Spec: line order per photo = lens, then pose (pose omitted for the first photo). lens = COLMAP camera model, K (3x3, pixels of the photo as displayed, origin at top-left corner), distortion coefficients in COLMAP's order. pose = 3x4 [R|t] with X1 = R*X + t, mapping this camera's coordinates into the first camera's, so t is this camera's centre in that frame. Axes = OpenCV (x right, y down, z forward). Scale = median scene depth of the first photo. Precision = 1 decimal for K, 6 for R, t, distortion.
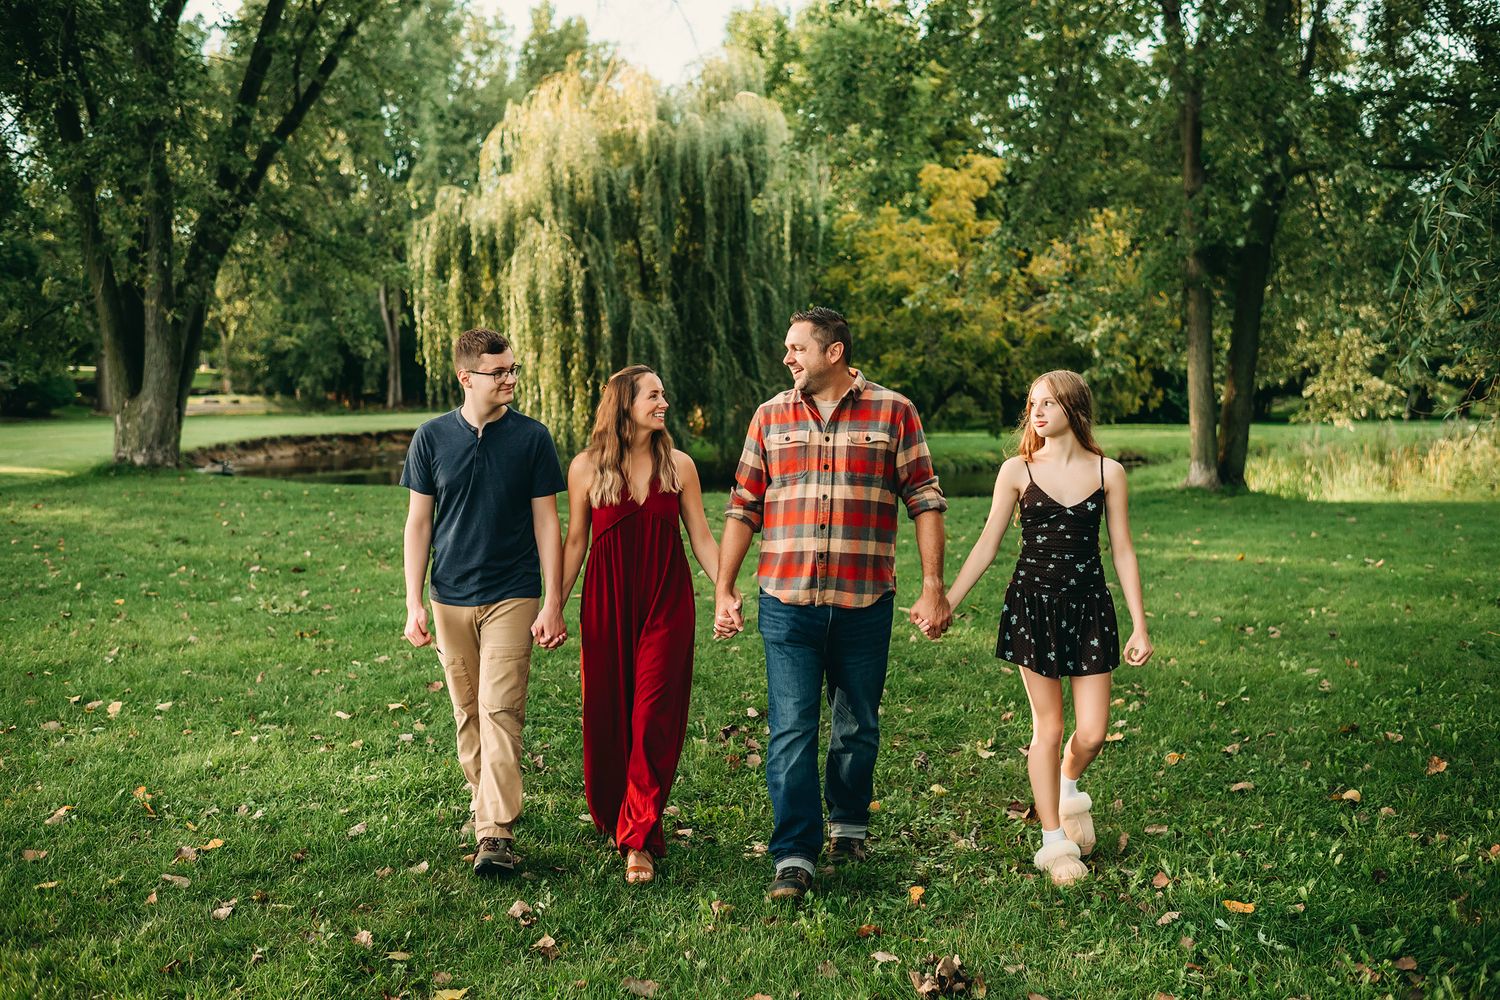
lens RADIAL K [[1497.1, 0, 746.3], [0, 1497.1, 506.4], [0, 0, 1]] dist [-0.068940, 0.000000]
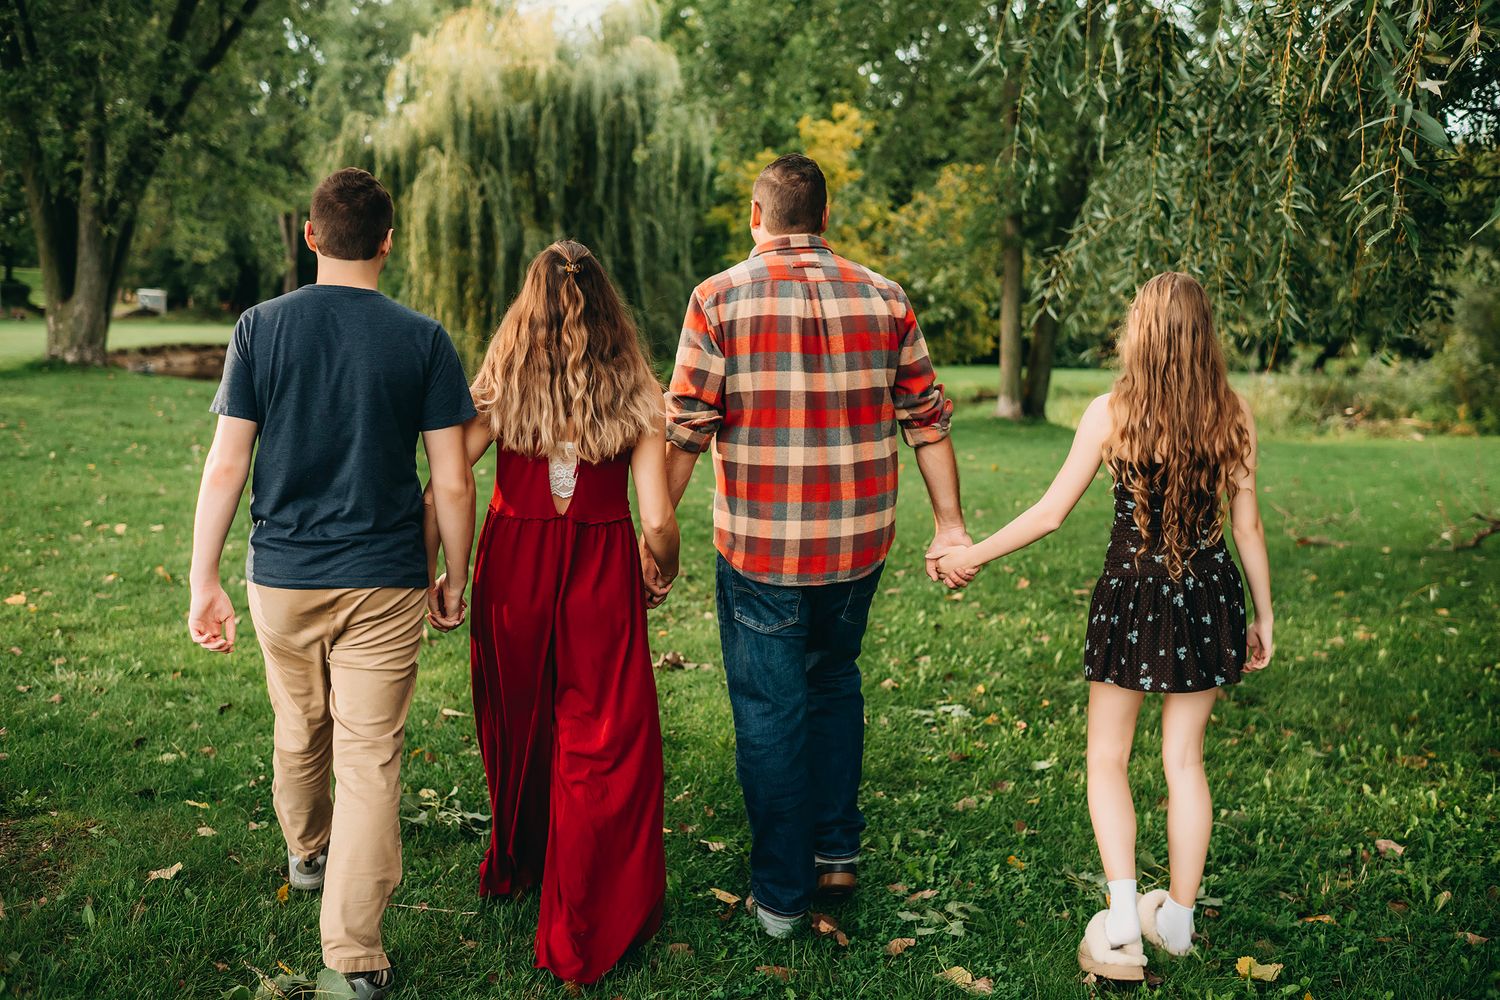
lens RADIAL K [[1497.1, 0, 752.4], [0, 1497.1, 490.7], [0, 0, 1]] dist [-0.068940, 0.000000]
pose [[0.996471, 0.036142, 0.075756, 0.011201], [-0.038854, 0.998644, 0.034642, 0.005810], [-0.074401, -0.037463, 0.996524, -0.083432]]
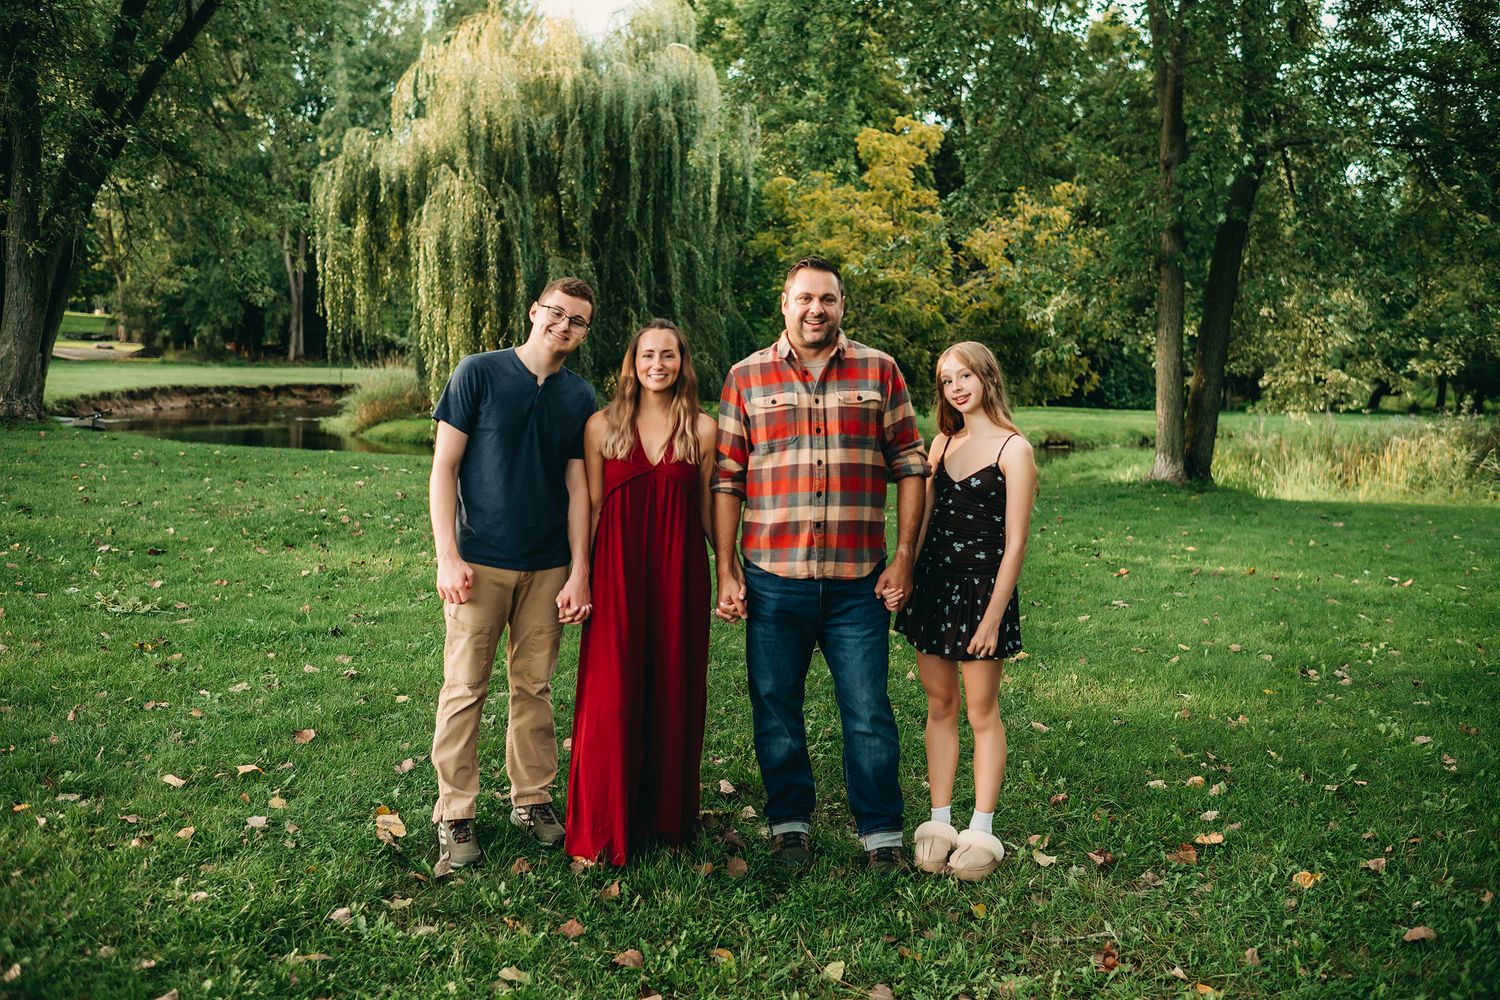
lens RADIAL K [[1497.1, 0, 752.0], [0, 1497.1, 494.6], [0, 0, 1]] dist [-0.068940, 0.000000]
pose [[0.997168, 0.033084, 0.067540, -0.007615], [-0.033981, 0.999348, 0.012185, -0.003769], [-0.067093, -0.014446, 0.997642, 0.048273]]
